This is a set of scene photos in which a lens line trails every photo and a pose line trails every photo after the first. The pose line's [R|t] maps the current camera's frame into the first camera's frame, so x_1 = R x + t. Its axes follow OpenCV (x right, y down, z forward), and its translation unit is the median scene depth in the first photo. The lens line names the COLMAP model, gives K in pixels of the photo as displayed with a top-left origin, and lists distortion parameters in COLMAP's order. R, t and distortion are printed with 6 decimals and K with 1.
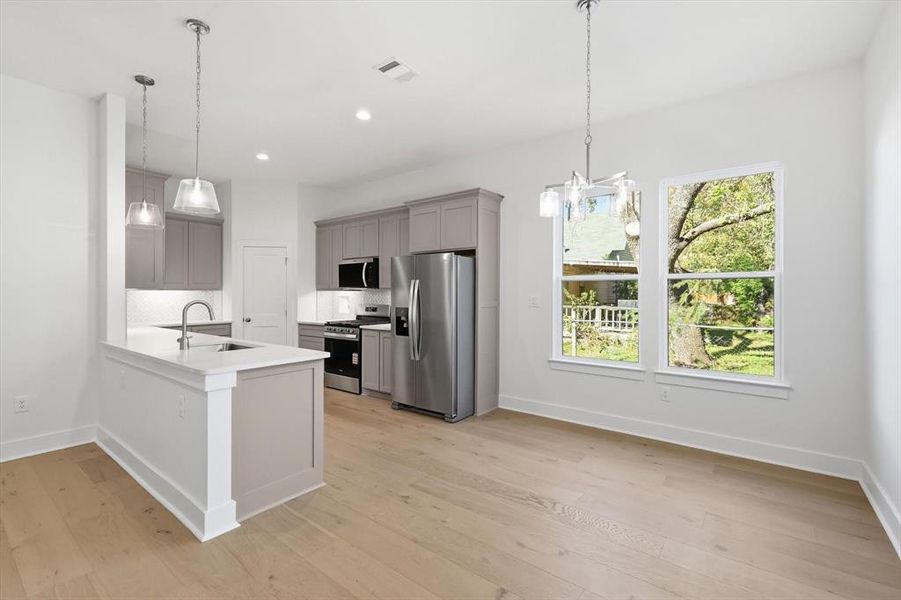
lens RADIAL K [[398.1, 0, 450.9], [0, 398.1, 296.2], [0, 0, 1]] dist [0.002514, 0.000545]
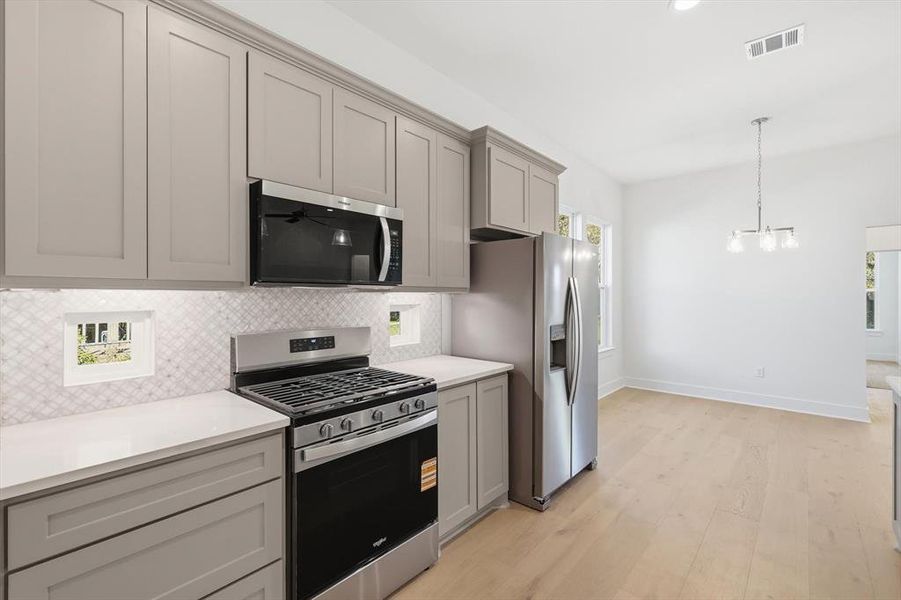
lens RADIAL K [[394.2, 0, 451.2], [0, 394.2, 296.0], [0, 0, 1]] dist [0.001978, -0.000030]
pose [[0.075809, -0.003979, 0.997114, -0.686567], [0.001063, 0.999992, 0.003910, -0.013978], [-0.997122, 0.000764, 0.075813, 1.075190]]
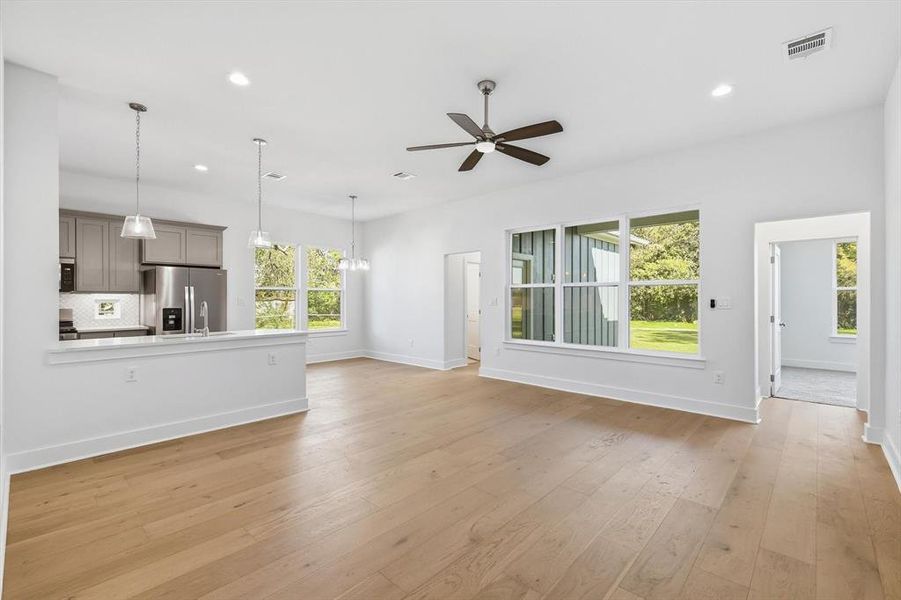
lens RADIAL K [[398.1, 0, 450.9], [0, 398.1, 296.2], [0, 0, 1]] dist [0.002514, 0.000545]
pose [[0.092517, 0.002331, 0.995708, -1.247016], [0.004882, 0.999984, -0.002794, -0.000919], [-0.995699, 0.005119, 0.092504, 0.007727]]
